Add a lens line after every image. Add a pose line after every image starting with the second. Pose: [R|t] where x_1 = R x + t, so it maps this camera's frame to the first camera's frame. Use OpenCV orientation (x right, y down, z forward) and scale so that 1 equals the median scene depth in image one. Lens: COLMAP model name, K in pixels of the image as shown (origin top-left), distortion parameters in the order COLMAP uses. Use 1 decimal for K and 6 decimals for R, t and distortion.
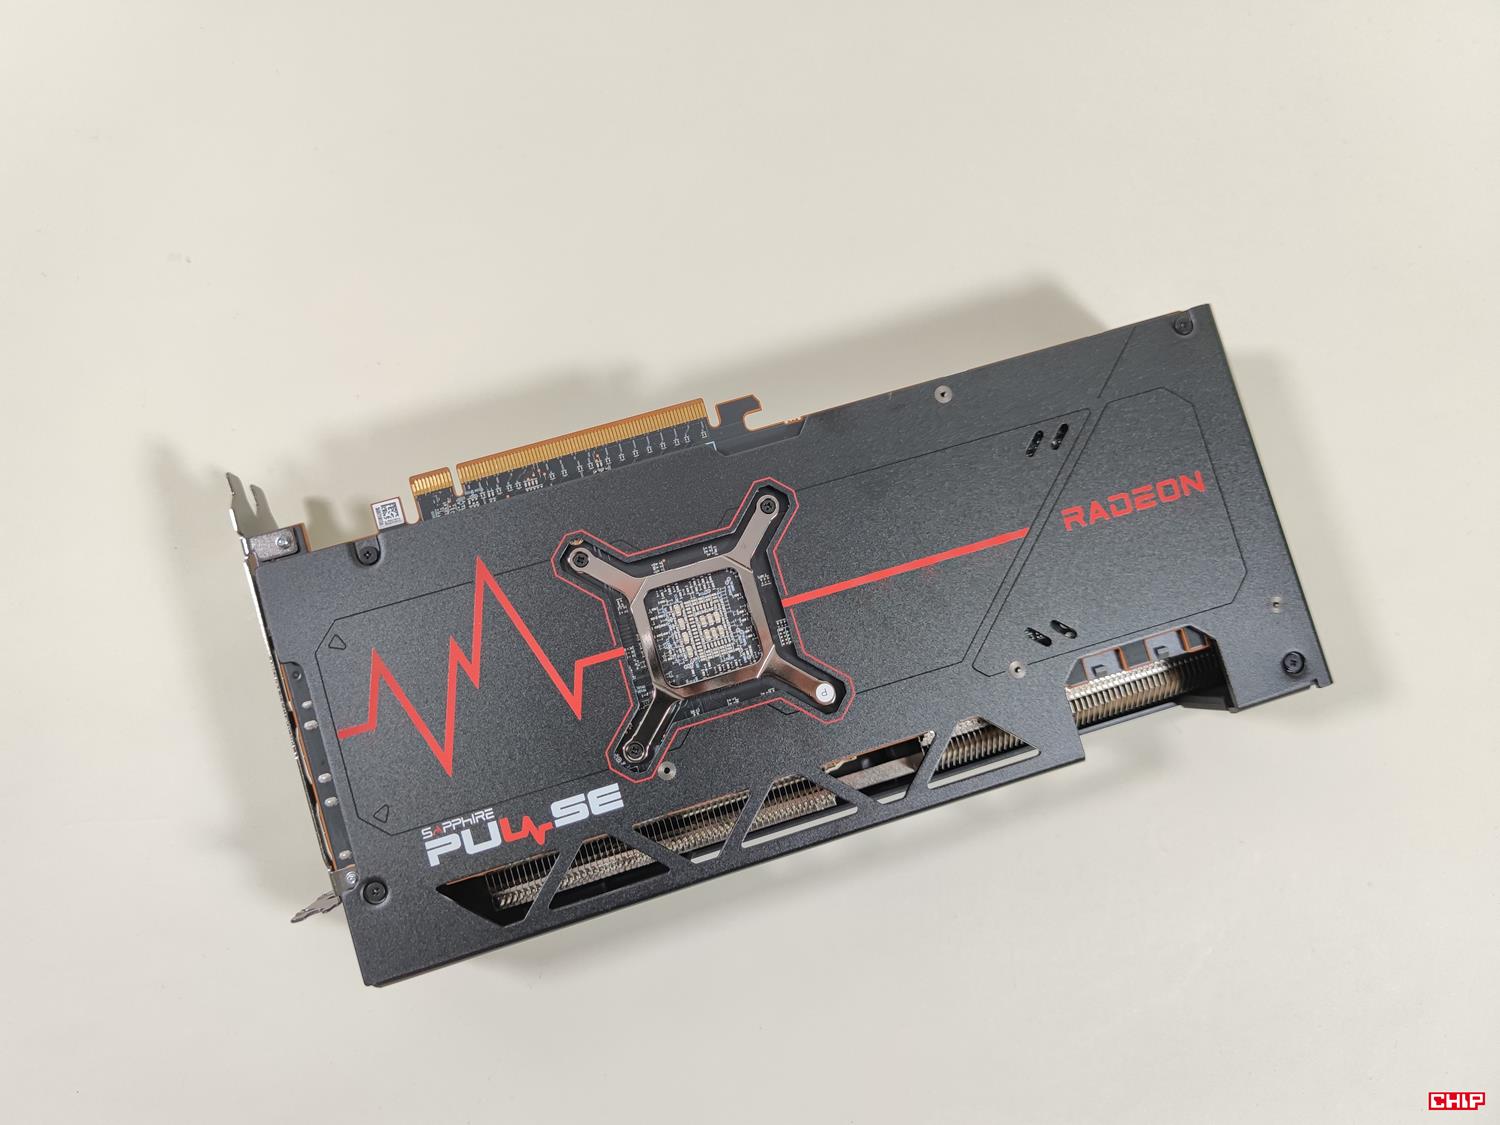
lens RADIAL K [[1080.5, 0, 708.3], [0, 1080.5, 568.0], [0, 0, 1]] dist [-0.006930, -0.004119]
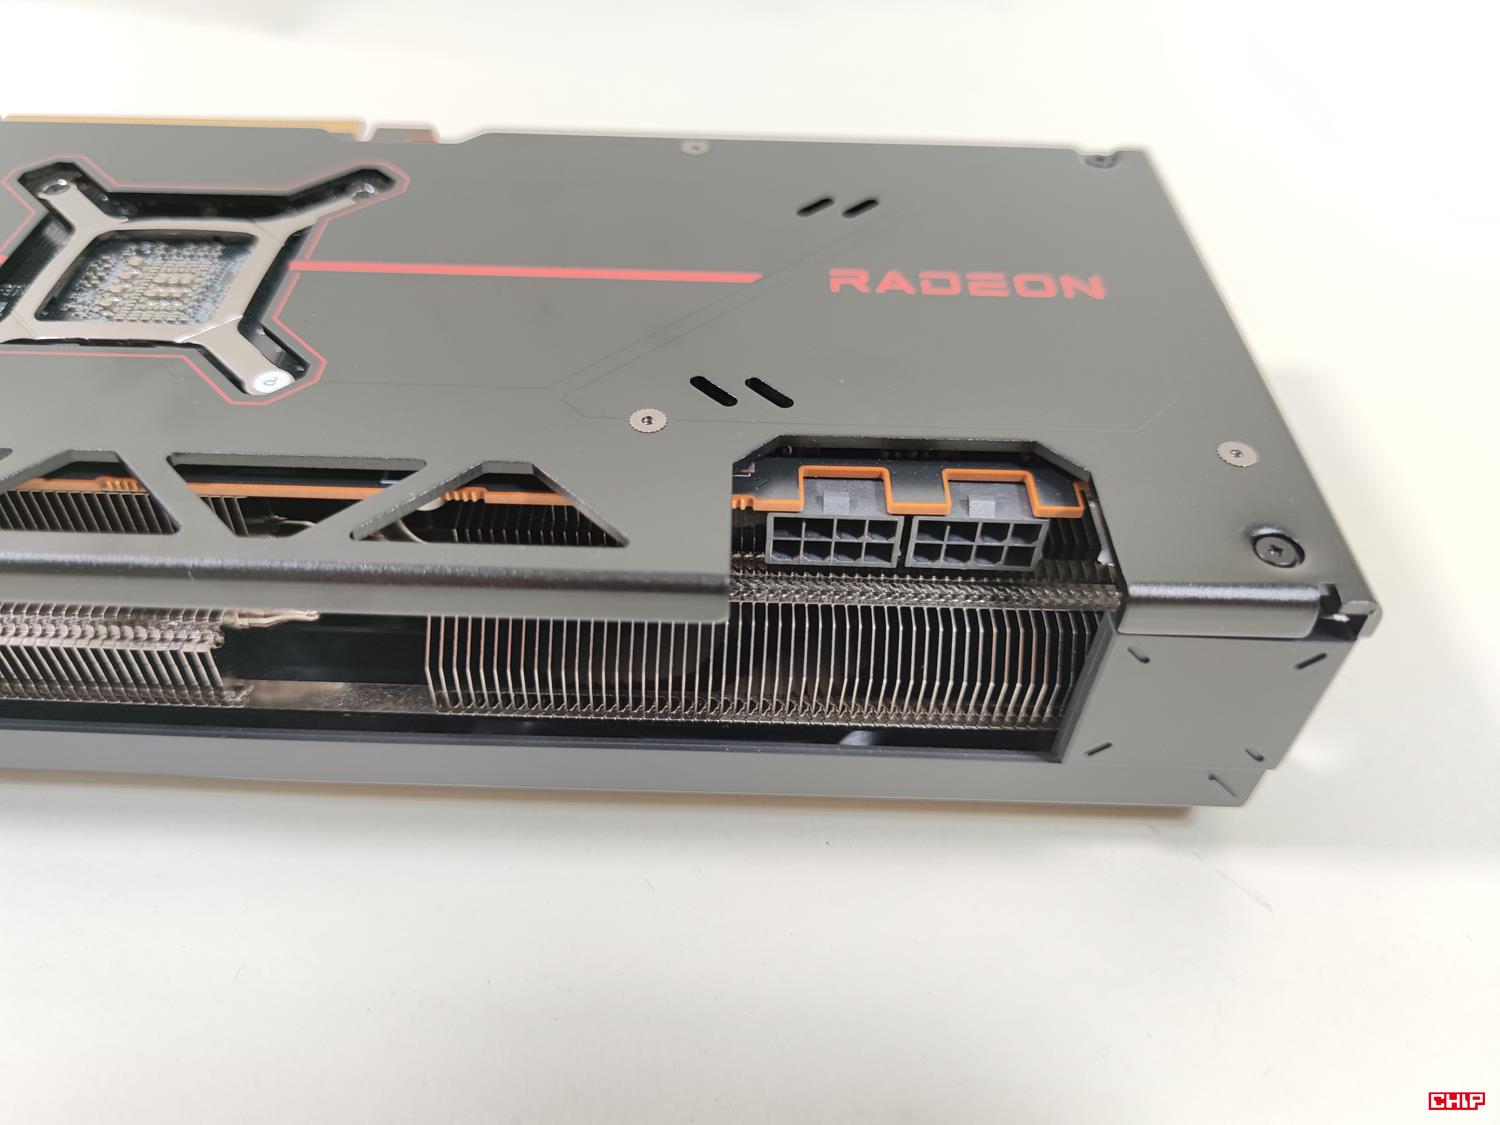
lens RADIAL K [[1080.5, 0, 708.3], [0, 1080.5, 568.0], [0, 0, 1]] dist [-0.006930, -0.004119]
pose [[0.951383, 0.191626, -0.241142, 0.437034], [-0.302056, 0.733648, -0.608706, 0.421004], [0.060269, 0.651951, 0.755862, 0.686282]]
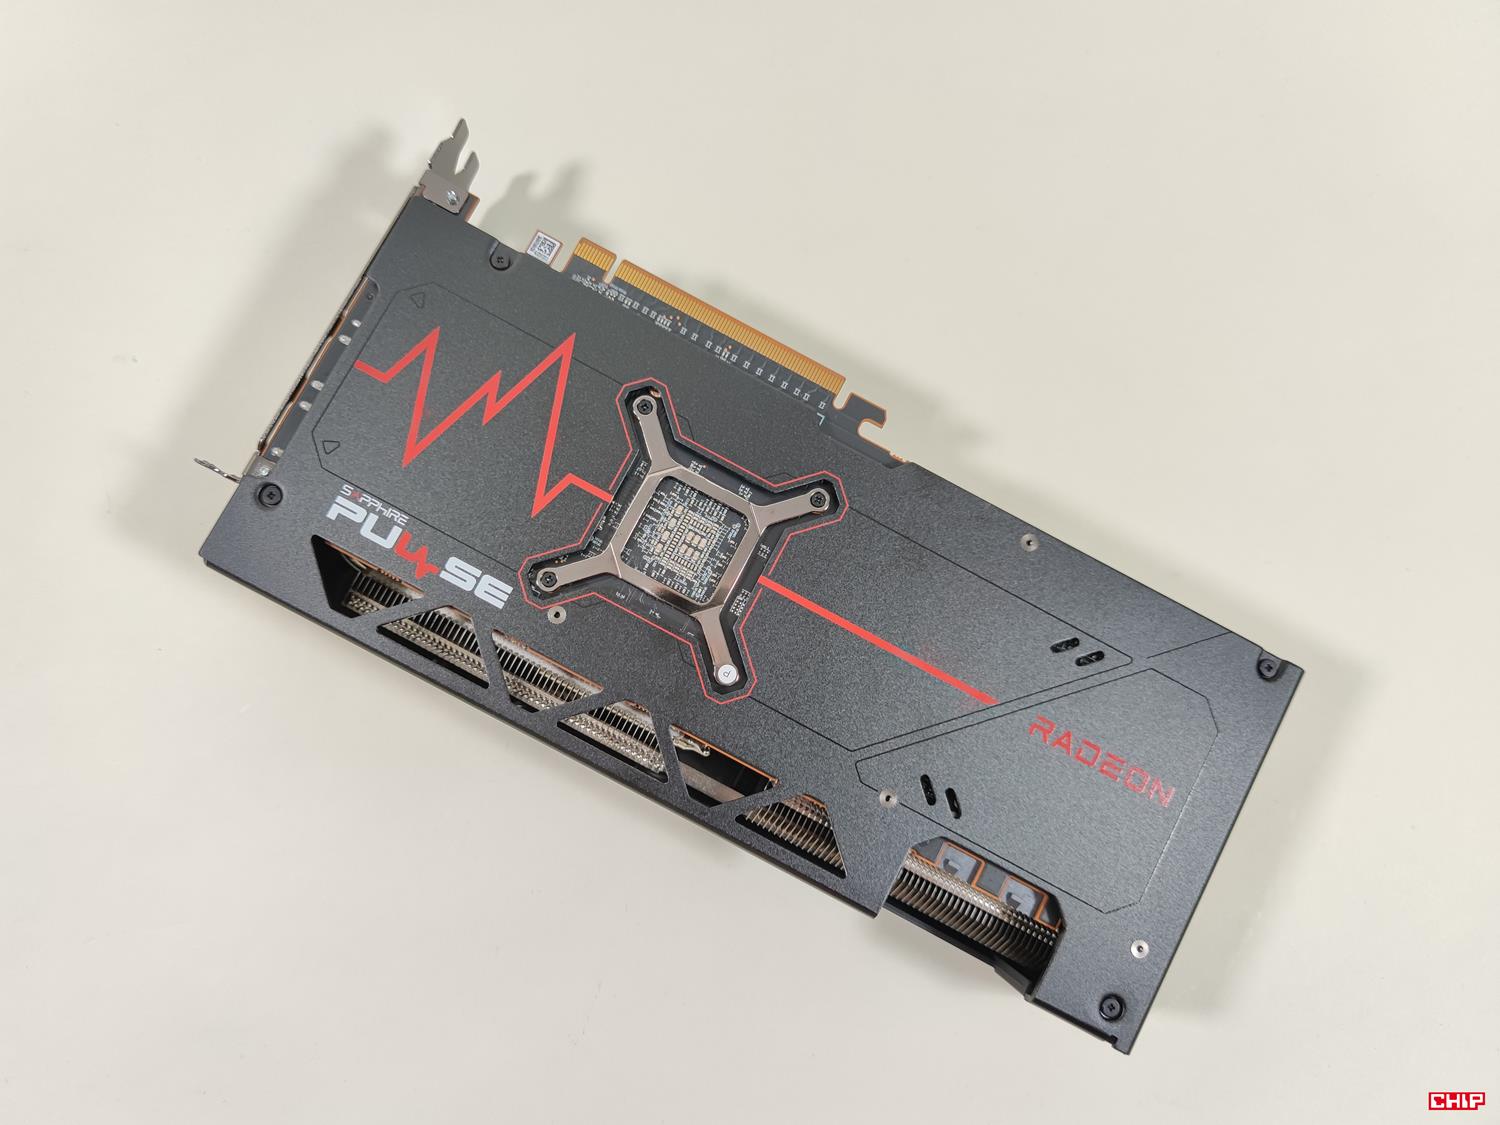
lens RADIAL K [[1080.5, 0, 708.3], [0, 1080.5, 568.0], [0, 0, 1]] dist [-0.006930, -0.004119]
pose [[0.714357, 0.691673, -0.106218, 0.132513], [-0.697274, 0.716387, -0.024452, 0.082244], [0.059181, 0.091531, 0.994042, 0.020247]]
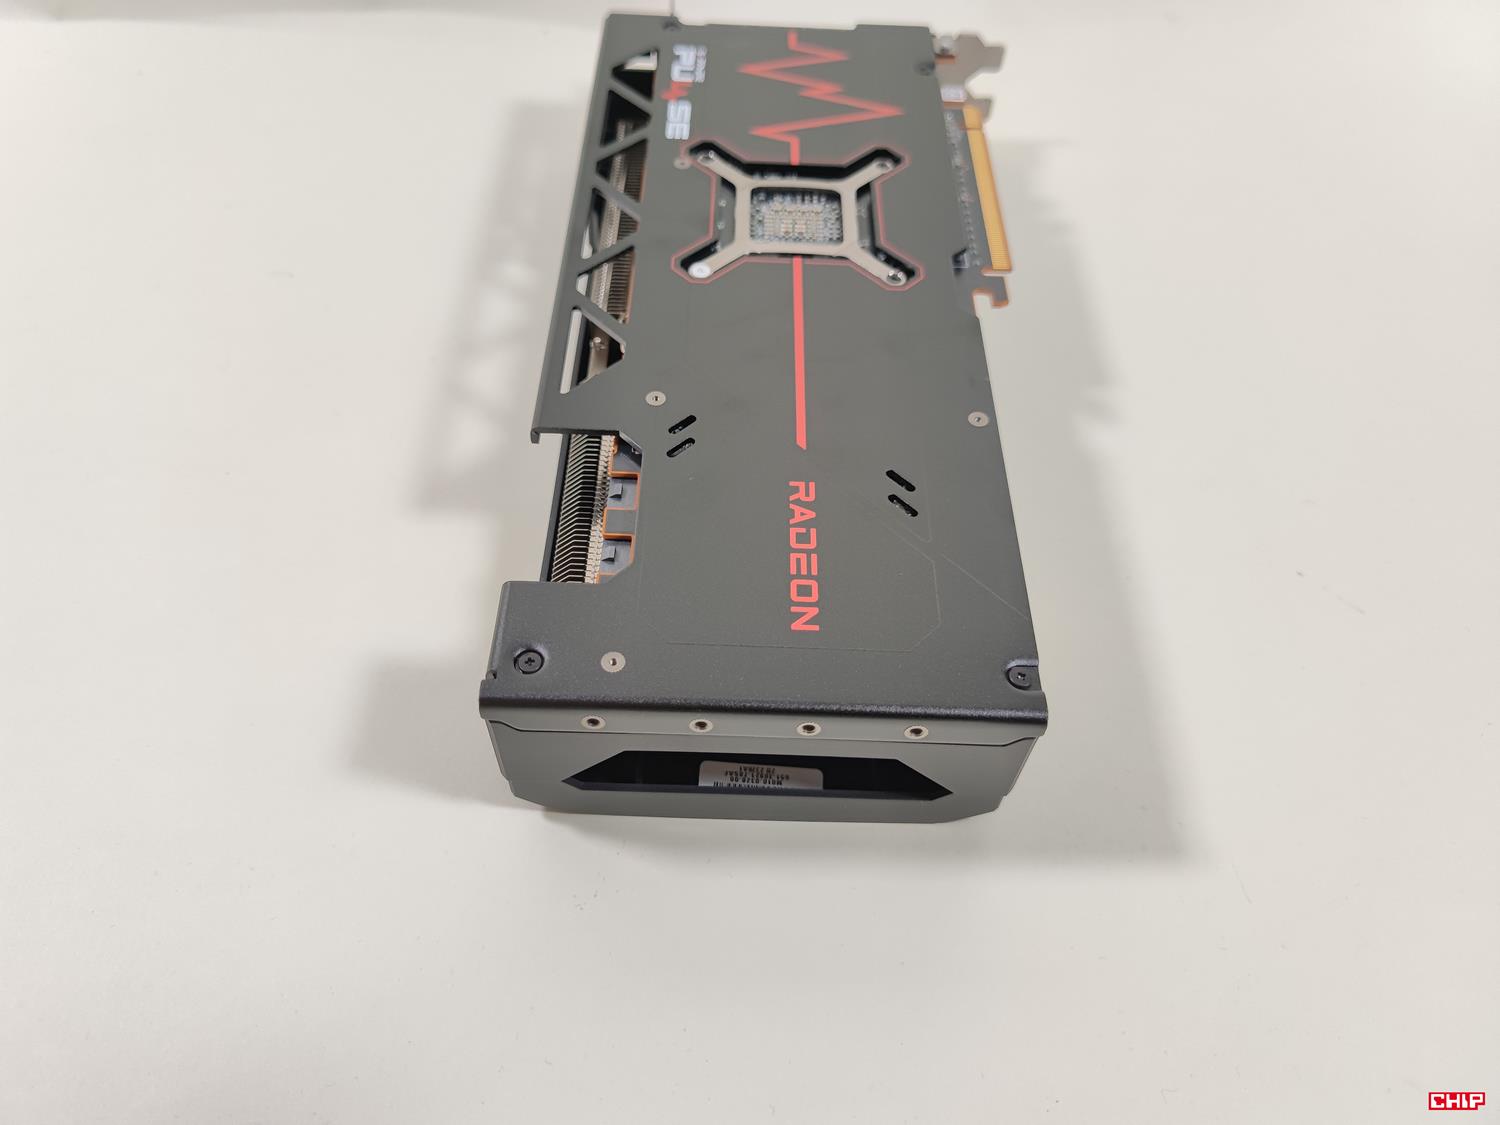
lens RADIAL K [[1080.5, 0, 708.3], [0, 1080.5, 568.0], [0, 0, 1]] dist [-0.006930, -0.004119]
pose [[-0.316596, 0.721775, -0.615474, 0.926207], [-0.947643, -0.212143, 0.238679, -0.190504], [0.041705, 0.658815, 0.751148, 0.420049]]
